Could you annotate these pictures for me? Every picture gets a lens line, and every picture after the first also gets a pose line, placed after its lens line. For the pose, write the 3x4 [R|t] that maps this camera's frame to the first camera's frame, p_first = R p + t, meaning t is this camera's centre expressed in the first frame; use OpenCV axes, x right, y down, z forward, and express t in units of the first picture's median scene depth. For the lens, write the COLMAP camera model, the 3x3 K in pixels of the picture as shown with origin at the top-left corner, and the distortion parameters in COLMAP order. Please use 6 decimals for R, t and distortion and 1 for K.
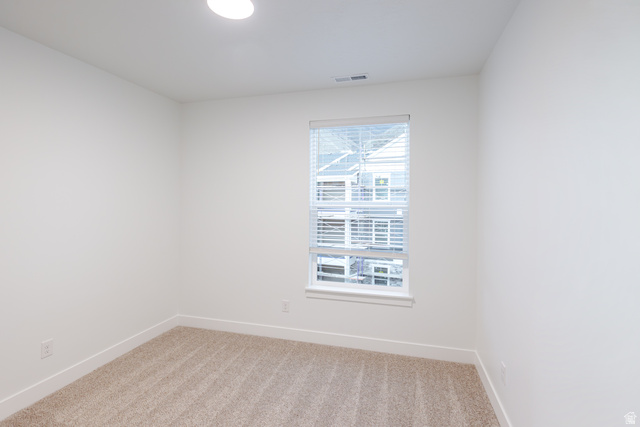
lens RADIAL K [[304.7, 0, 317.7], [0, 304.7, 212.7], [0, 0, 1]] dist [0.000184, -0.000071]
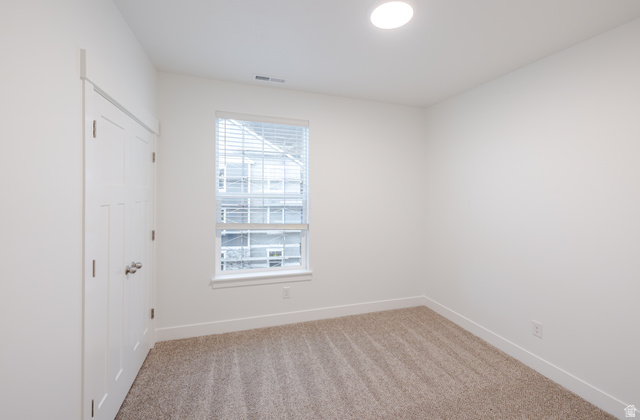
lens RADIAL K [[273.3, 0, 319.1], [0, 273.3, 209.1], [0, 0, 1]] dist [0.002317, 0.000060]
pose [[0.826137, -0.021817, 0.563047, -0.241767], [0.009232, 0.999640, 0.025189, -0.001898], [-0.563394, -0.015612, 0.826041, 0.074186]]
